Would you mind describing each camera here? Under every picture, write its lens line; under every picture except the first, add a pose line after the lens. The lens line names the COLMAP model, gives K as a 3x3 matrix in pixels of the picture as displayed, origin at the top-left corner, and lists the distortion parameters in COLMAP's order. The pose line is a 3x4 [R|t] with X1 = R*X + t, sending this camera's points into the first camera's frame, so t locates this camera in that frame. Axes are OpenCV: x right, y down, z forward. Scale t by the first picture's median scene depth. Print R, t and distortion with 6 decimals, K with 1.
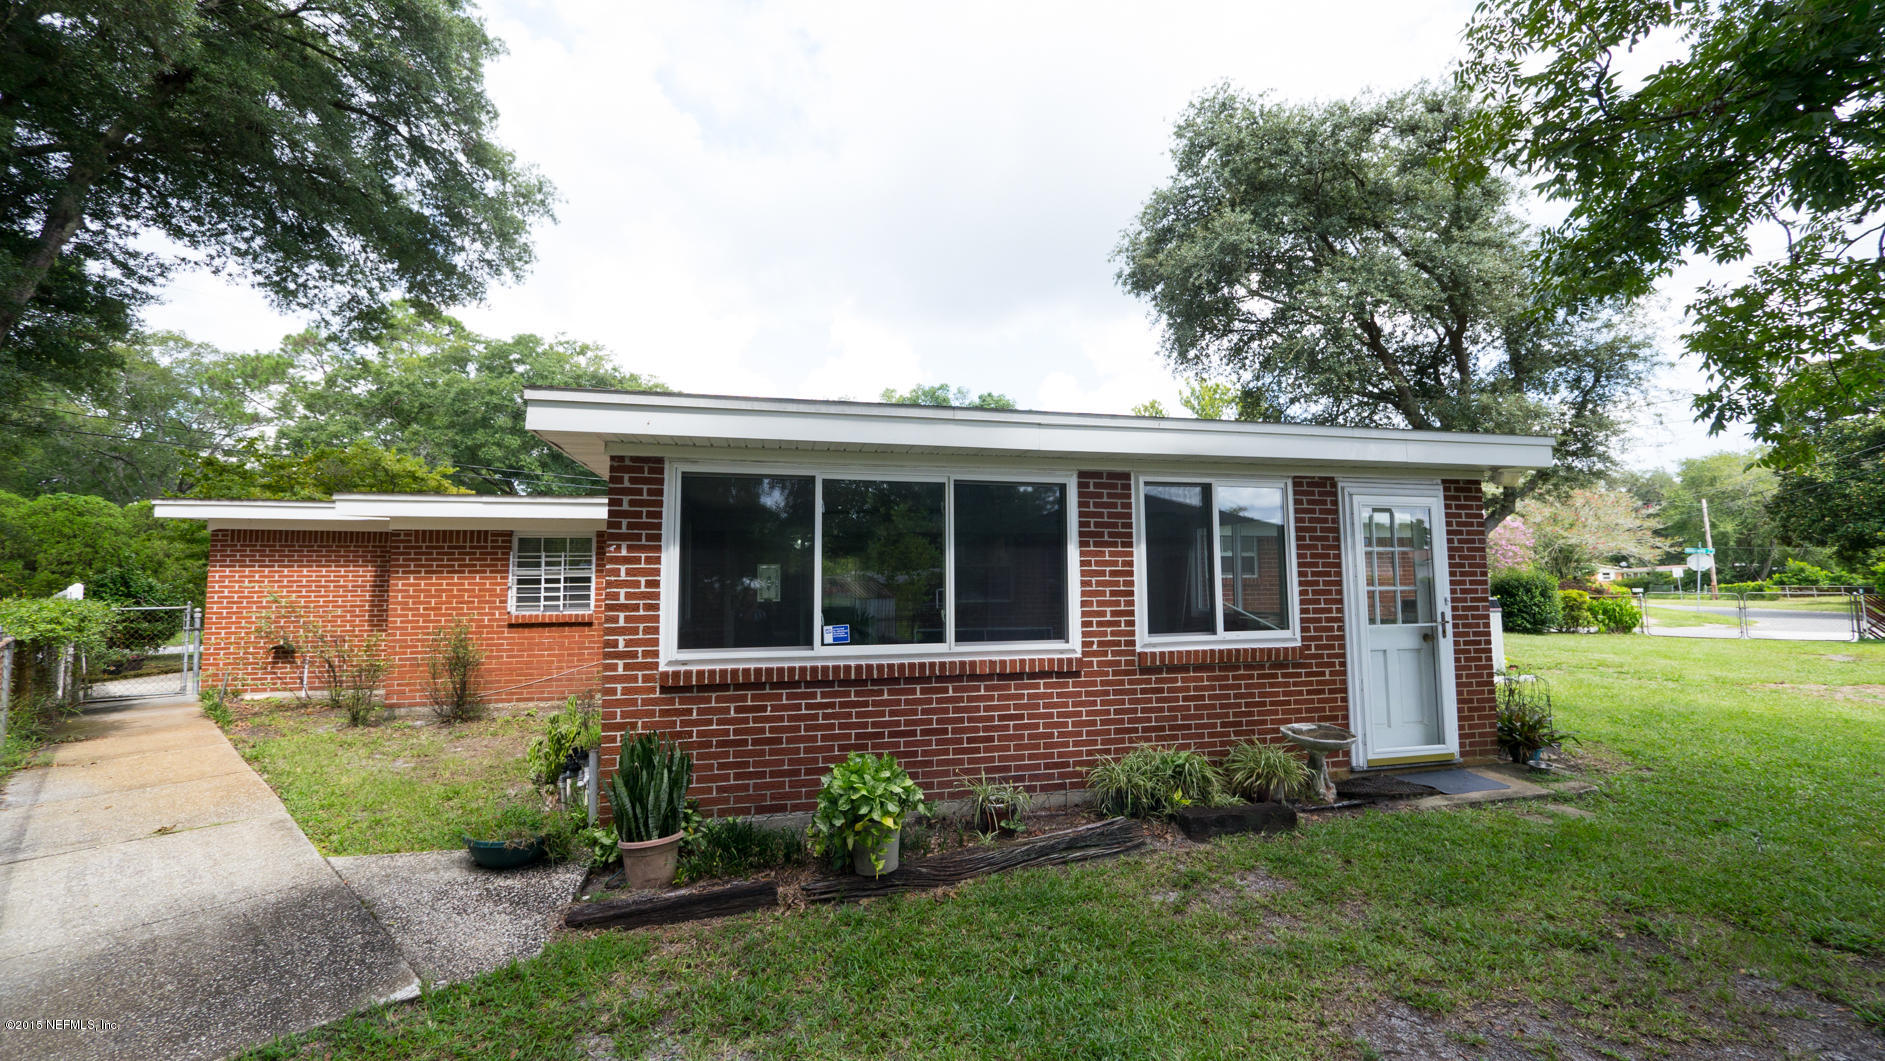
lens RADIAL K [[763.1, 0, 946.6], [0, 763.1, 532.9], [0, 0, 1]] dist [-0.002037, 0.000093]
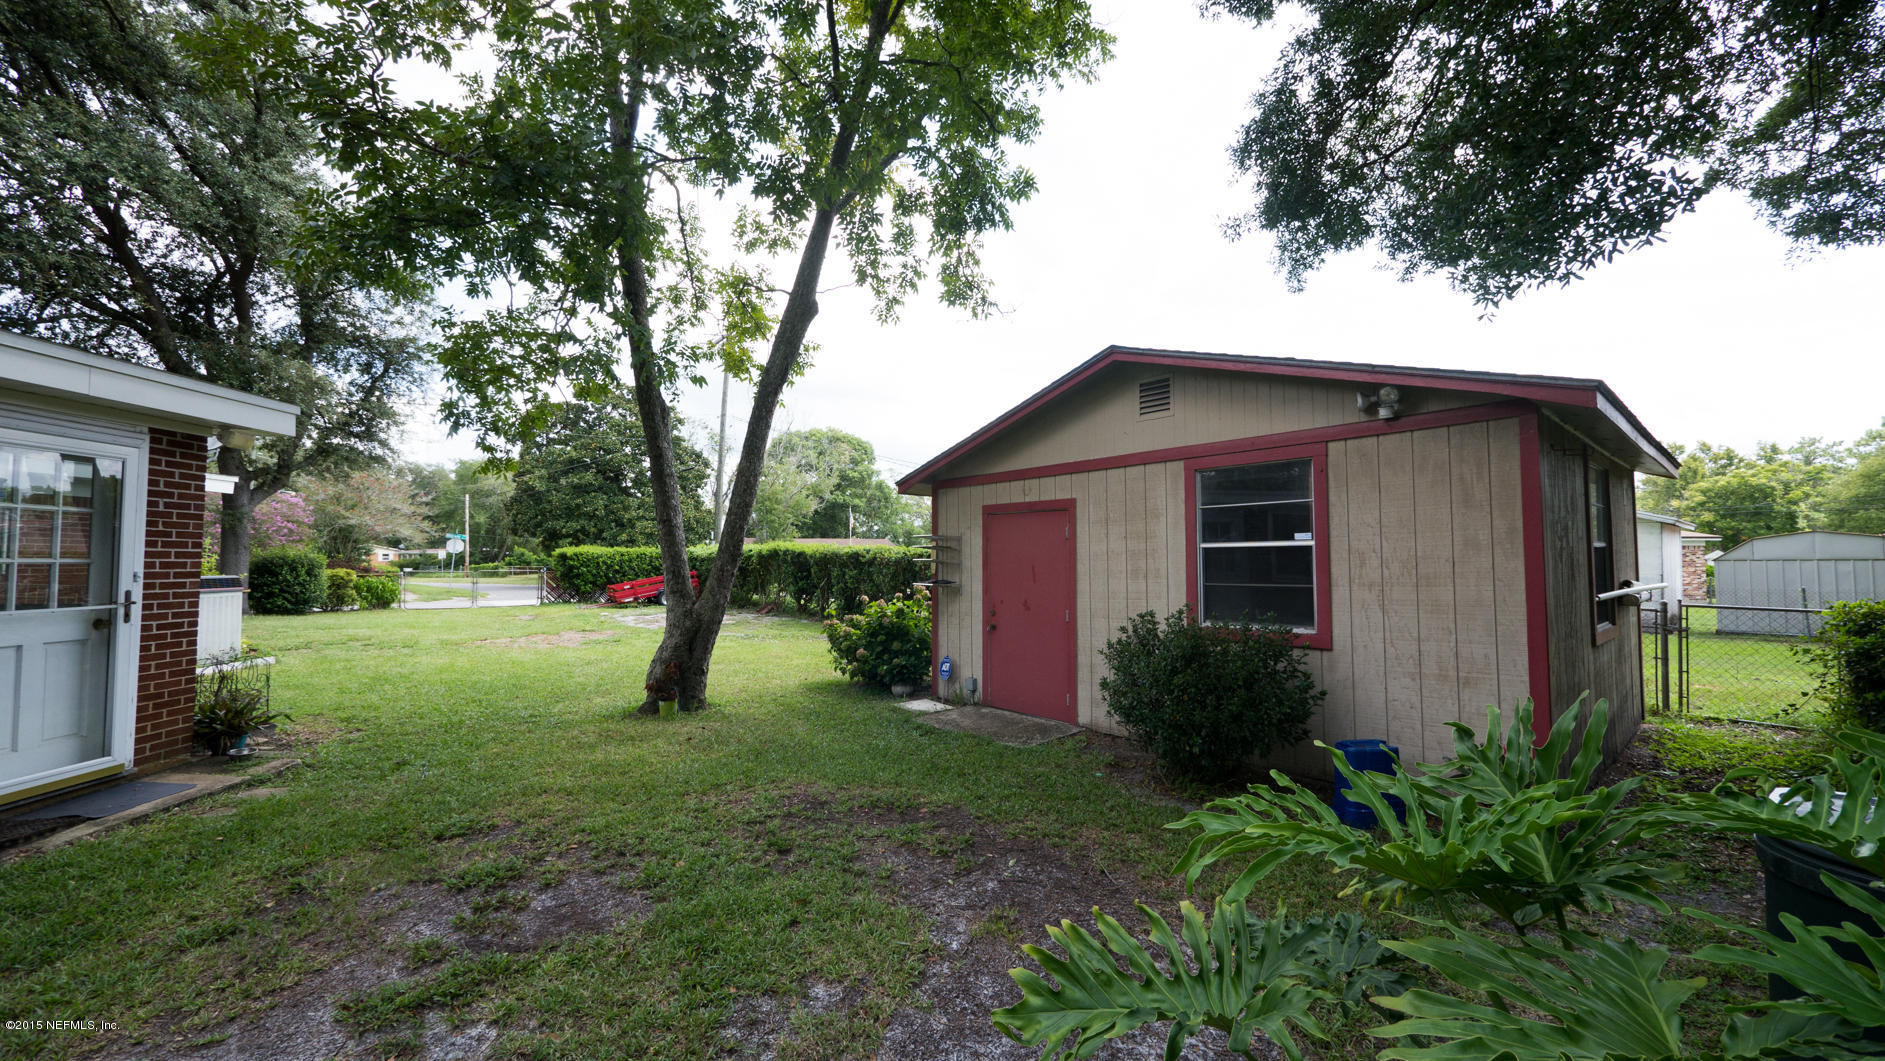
lens RADIAL K [[786.0, 0, 940.8], [0, 786.0, 520.0], [0, 0, 1]] dist [0.001960, -0.000676]
pose [[0.106105, 0.046749, 0.993255, -0.120825], [-0.082276, 0.995882, -0.038084, -0.013636], [-0.990945, -0.077680, 0.109515, 0.088024]]
